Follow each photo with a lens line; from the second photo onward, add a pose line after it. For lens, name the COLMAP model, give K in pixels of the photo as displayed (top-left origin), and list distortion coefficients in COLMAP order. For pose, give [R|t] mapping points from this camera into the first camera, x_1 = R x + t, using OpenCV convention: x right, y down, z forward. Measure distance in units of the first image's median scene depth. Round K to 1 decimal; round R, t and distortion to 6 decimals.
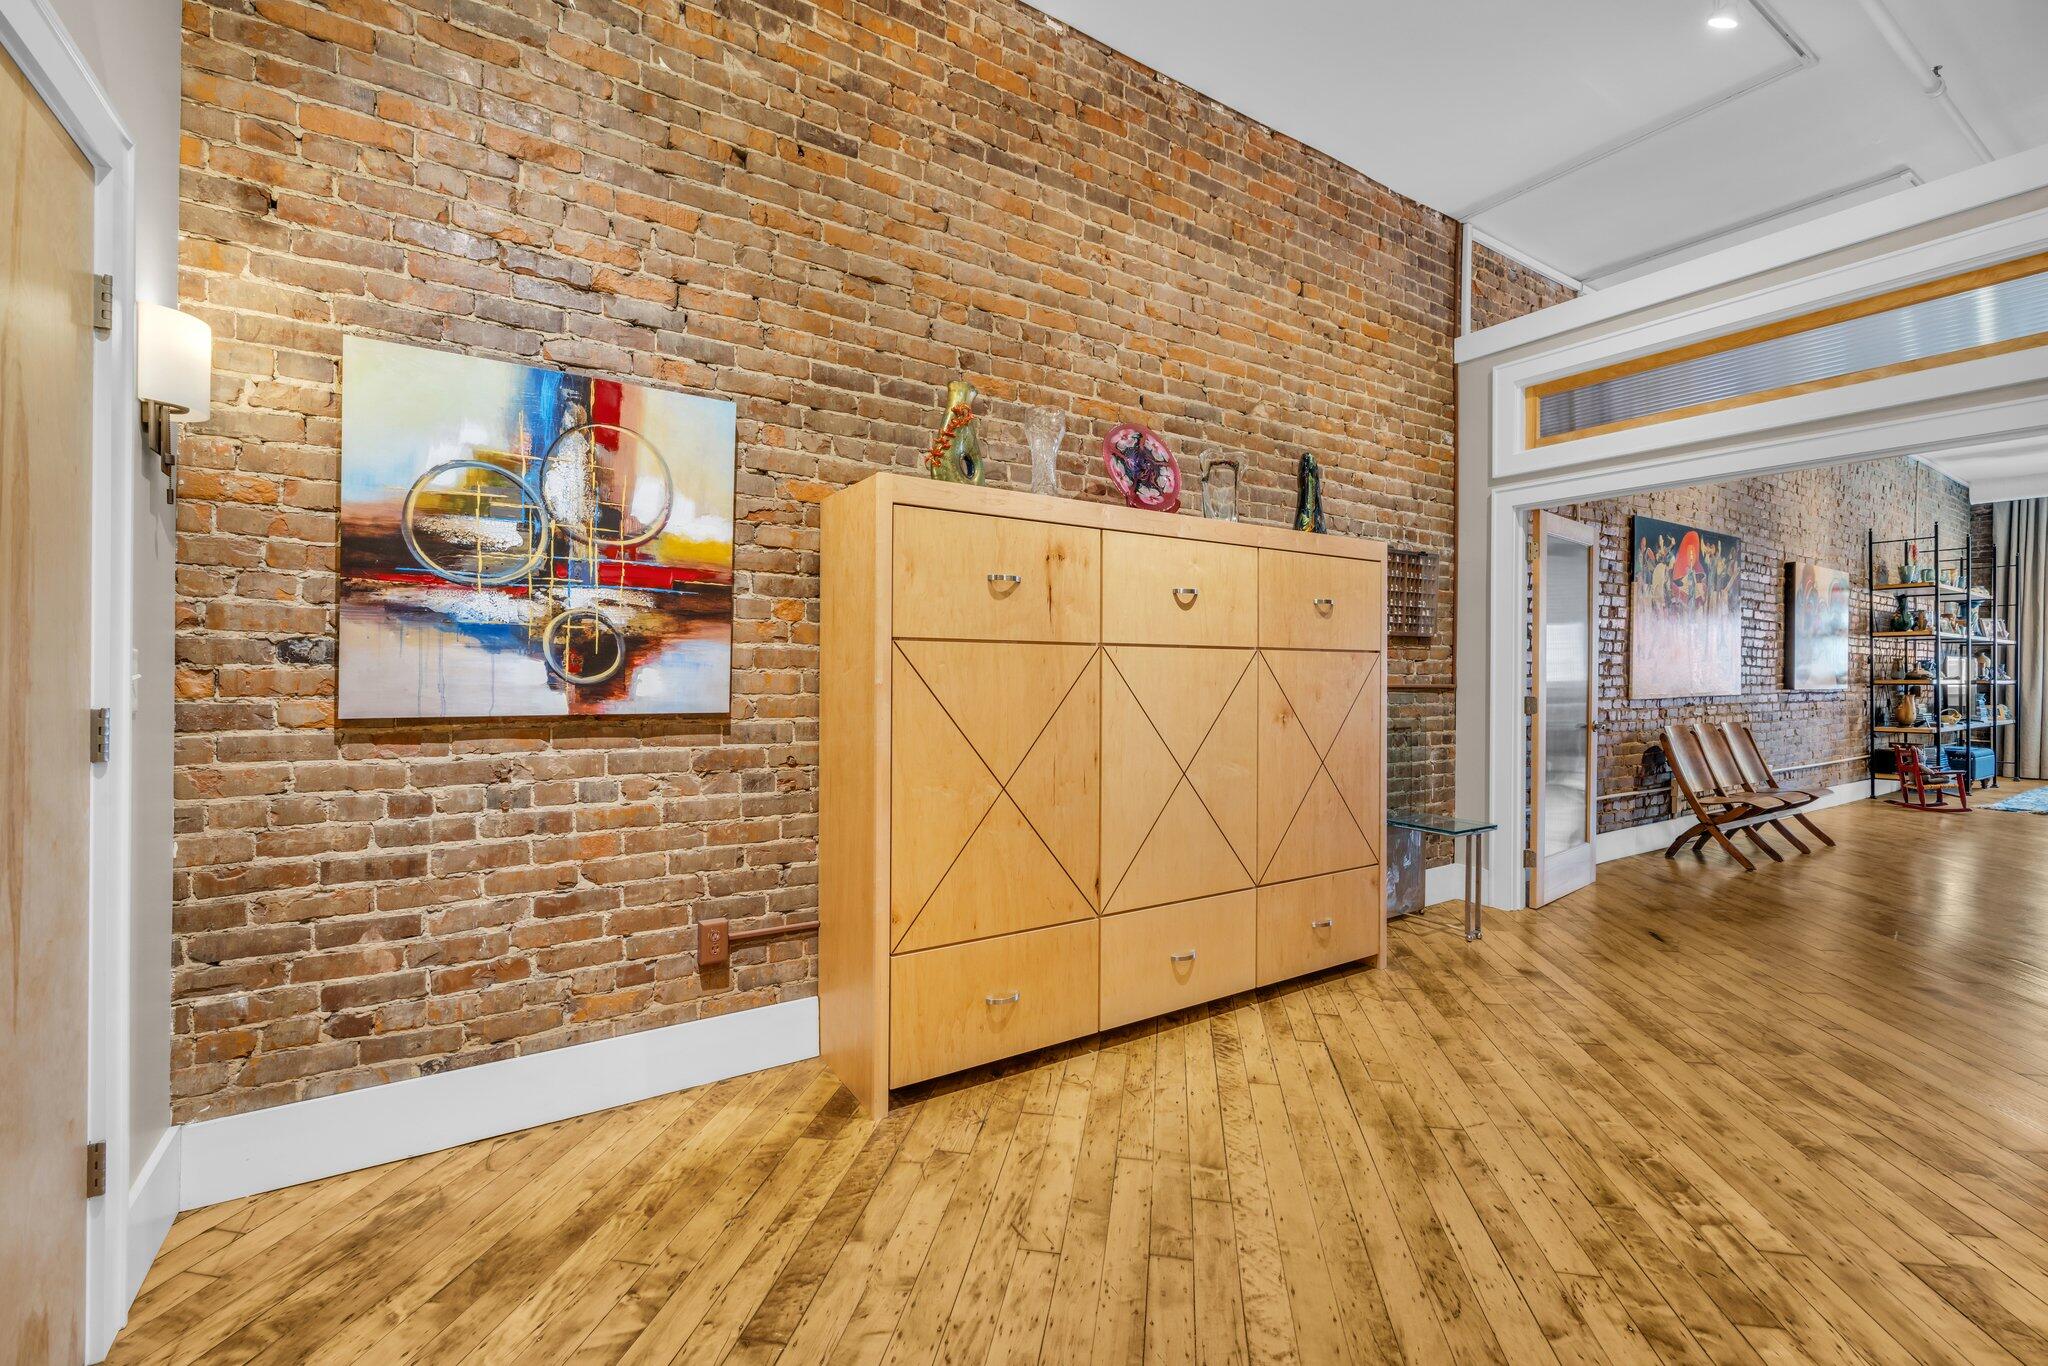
lens RADIAL K [[863.4, 0, 1022.8], [0, 863.4, 672.2], [0, 0, 1]] dist [0.000518, -0.000271]
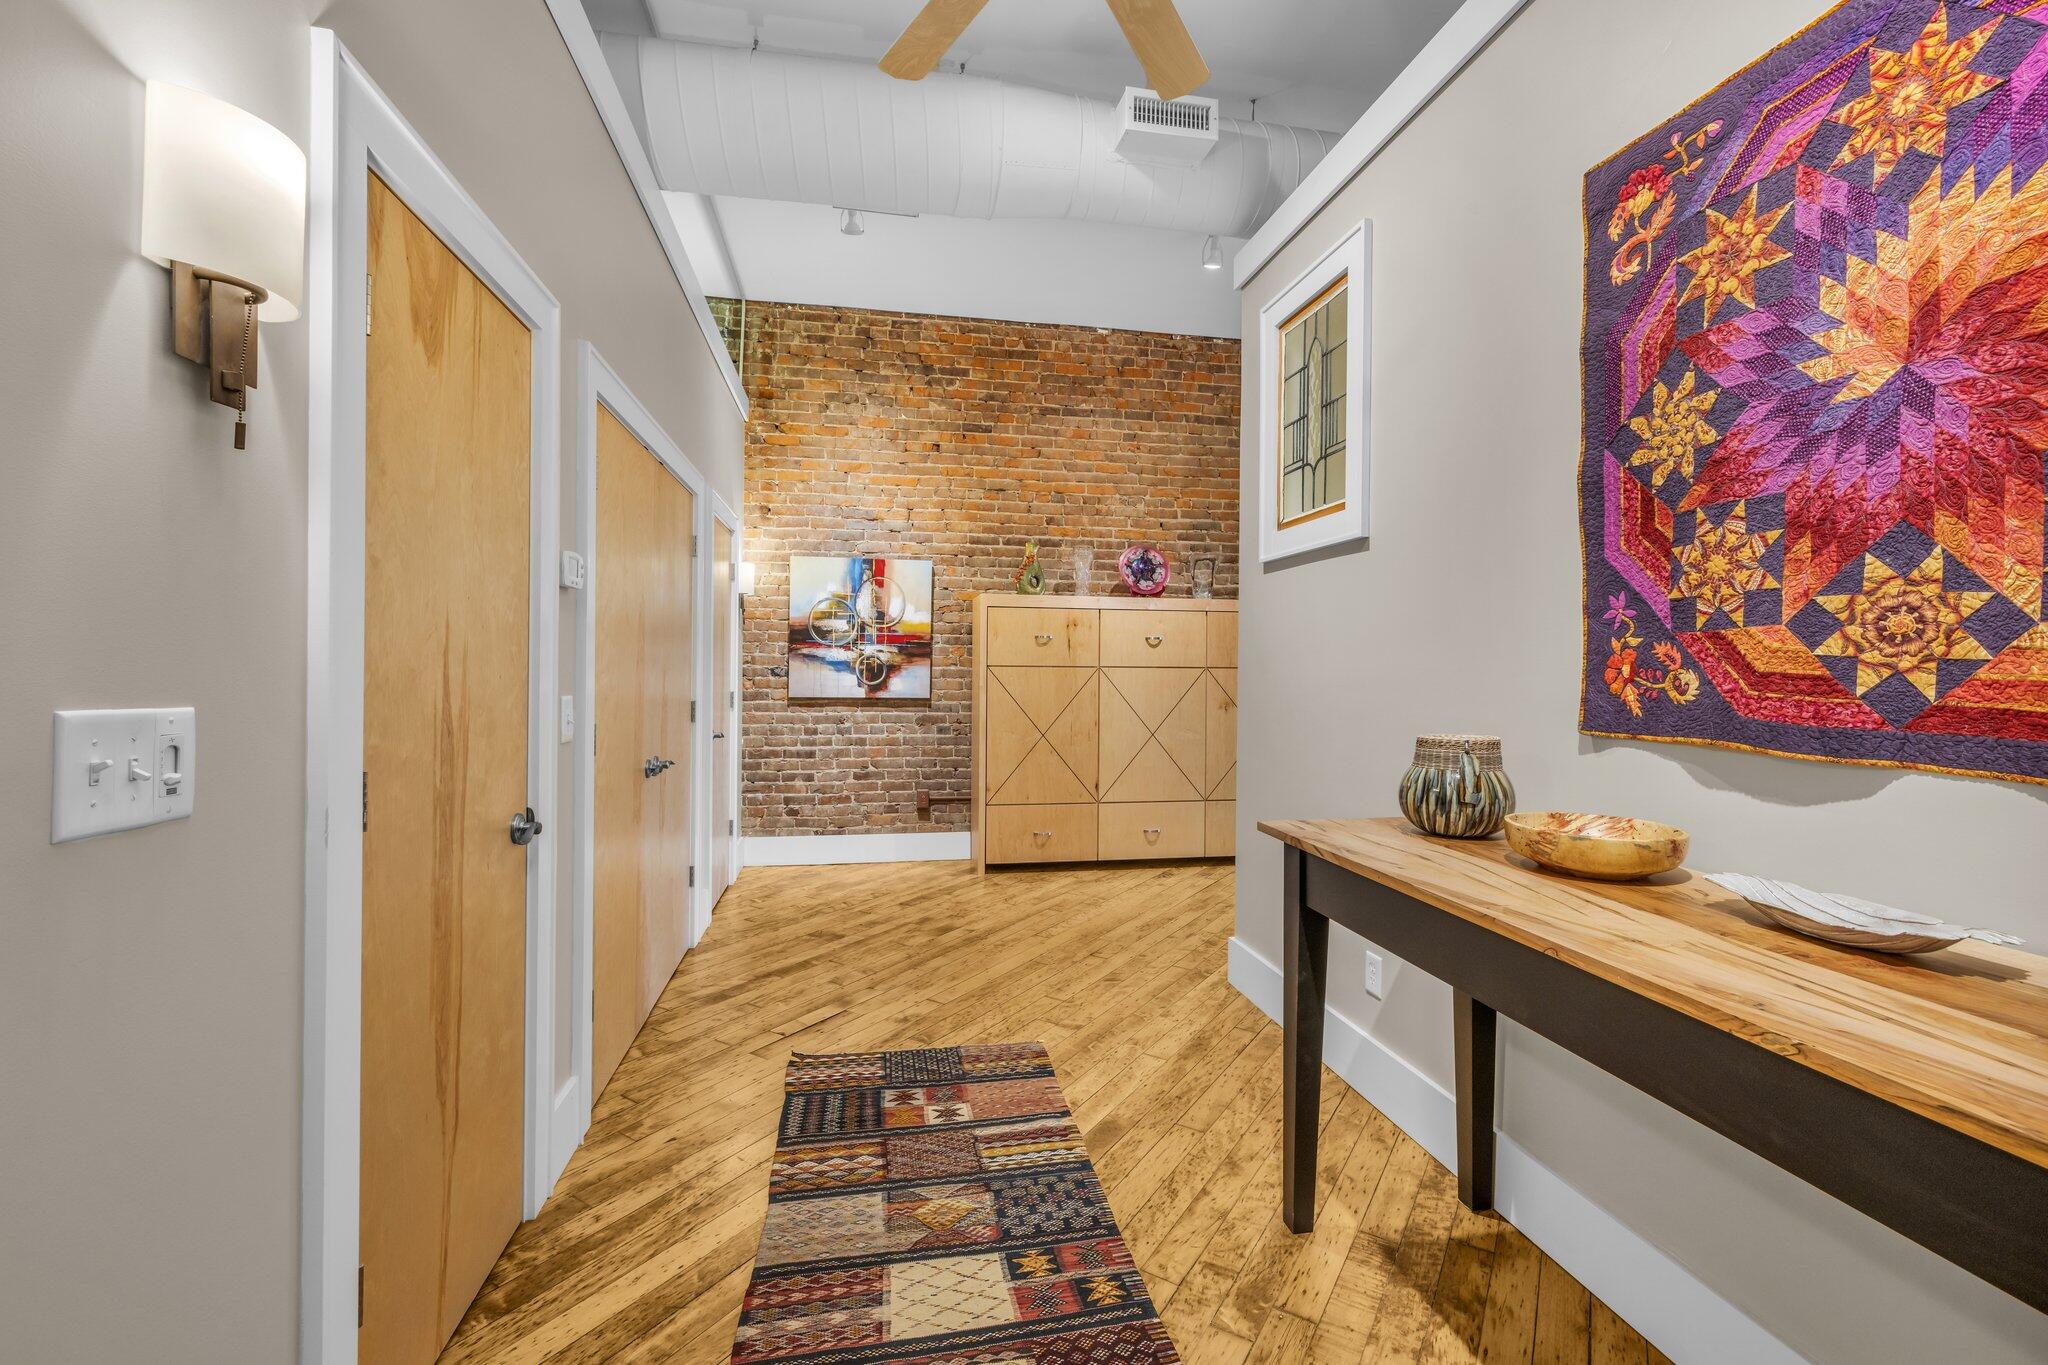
lens RADIAL K [[863.4, 0, 1019.4], [0, 863.4, 675.0], [0, 0, 1]] dist [0.000518, -0.000271]
pose [[0.923963, 0.004827, -0.382451, 0.743052], [-0.002930, 0.999980, 0.005544, -0.026519], [0.382470, -0.004002, 0.923959, -0.998702]]
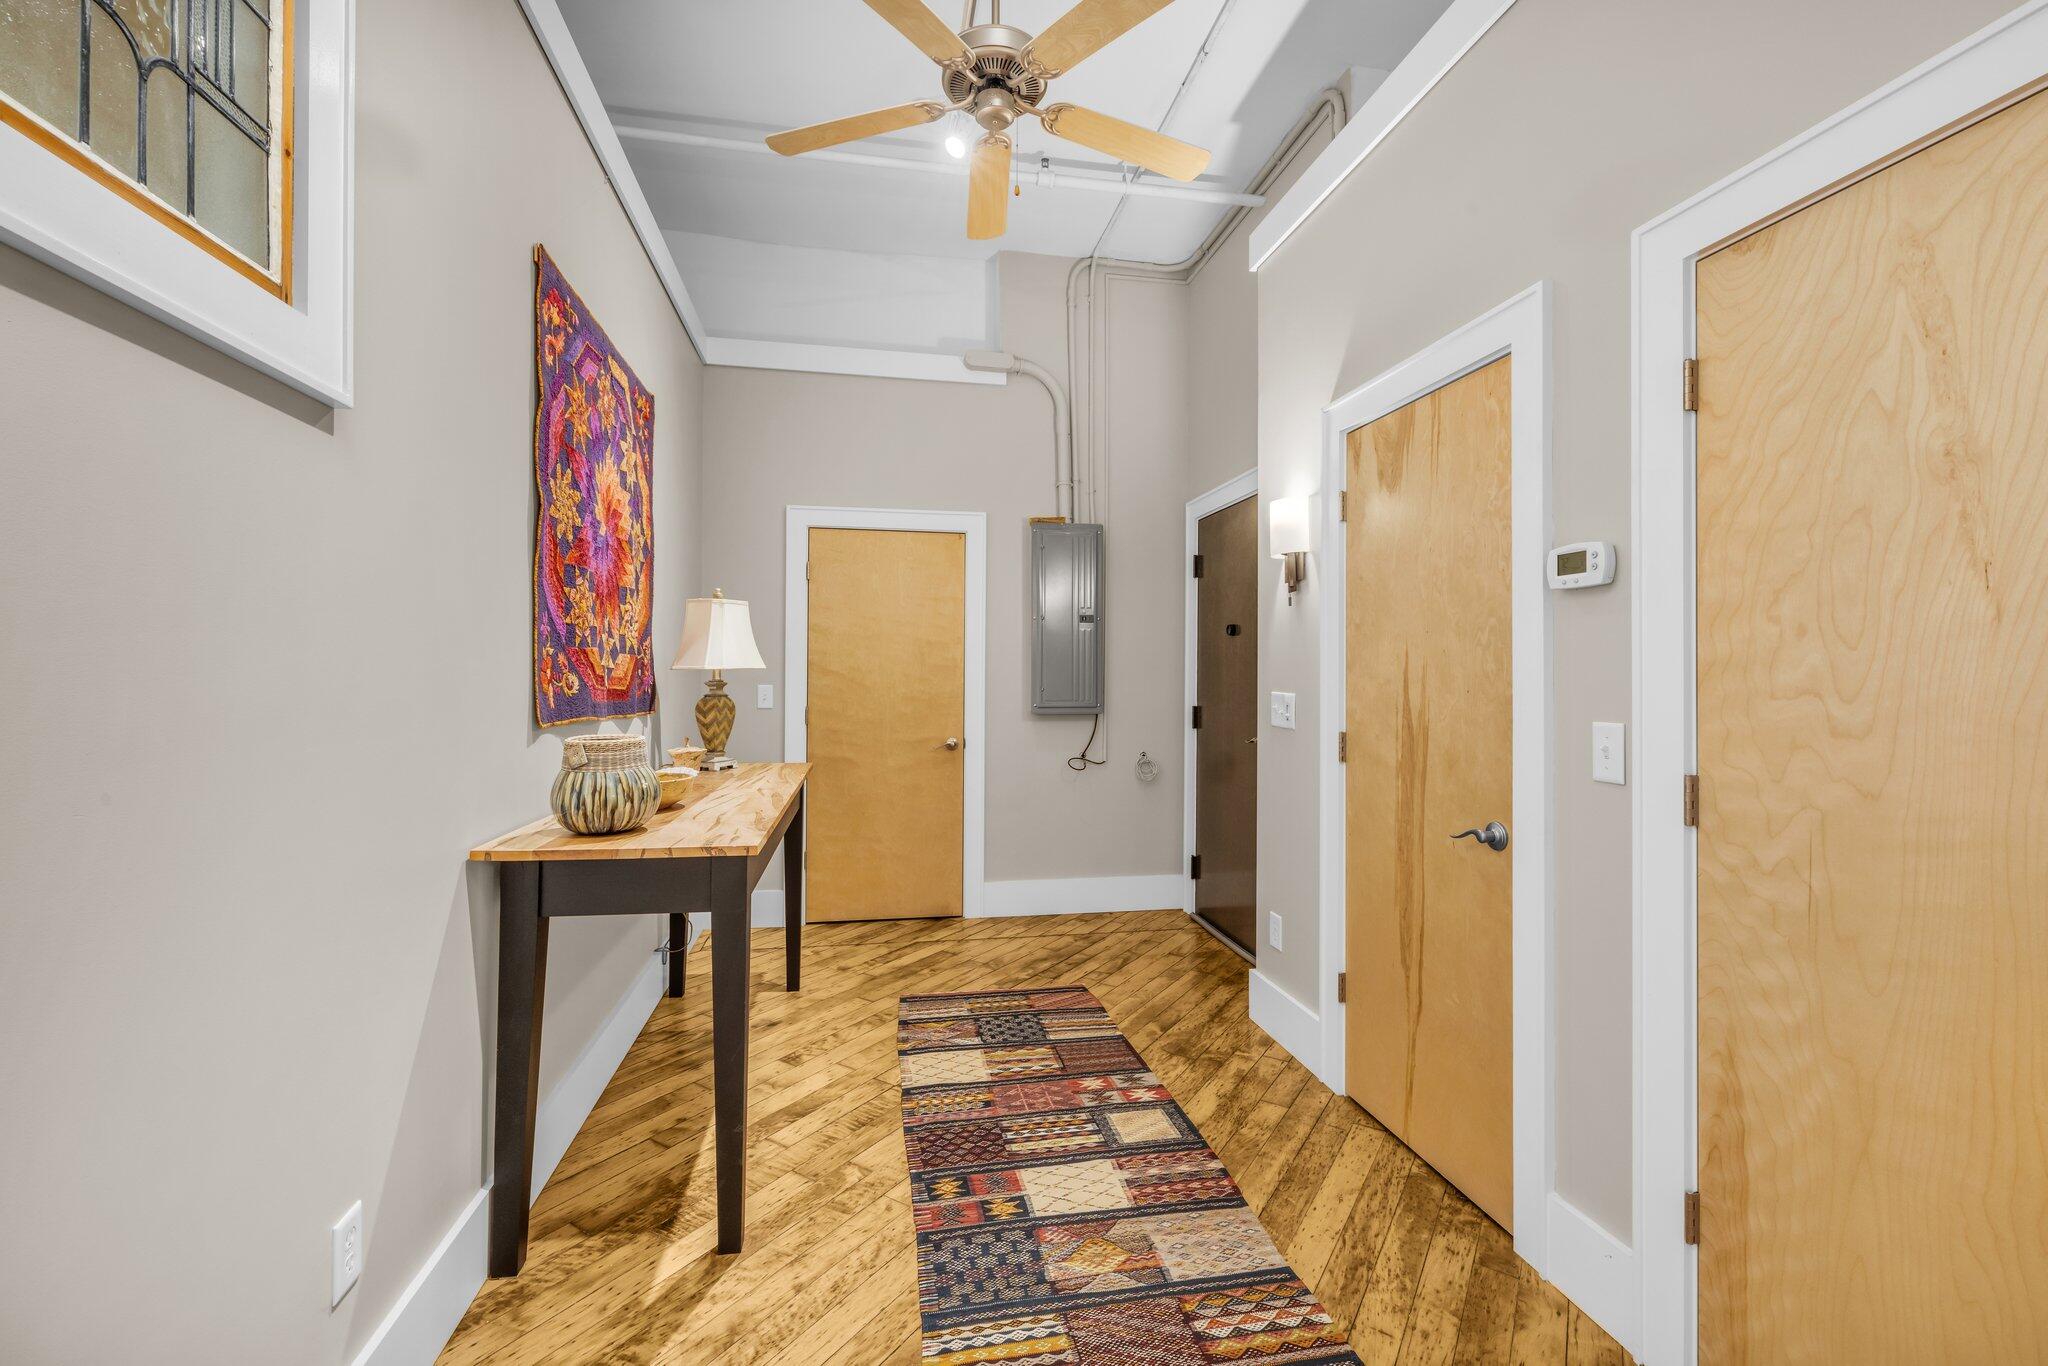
lens RADIAL K [[863.4, 0, 1023.5], [0, 863.4, 677.1], [0, 0, 1]] dist [0.000518, -0.000271]
pose [[-0.925444, -0.011857, 0.378699, -1.056354], [-0.011201, 0.999930, 0.003936, -0.045099], [-0.378719, -0.000599, -0.925512, 3.380840]]
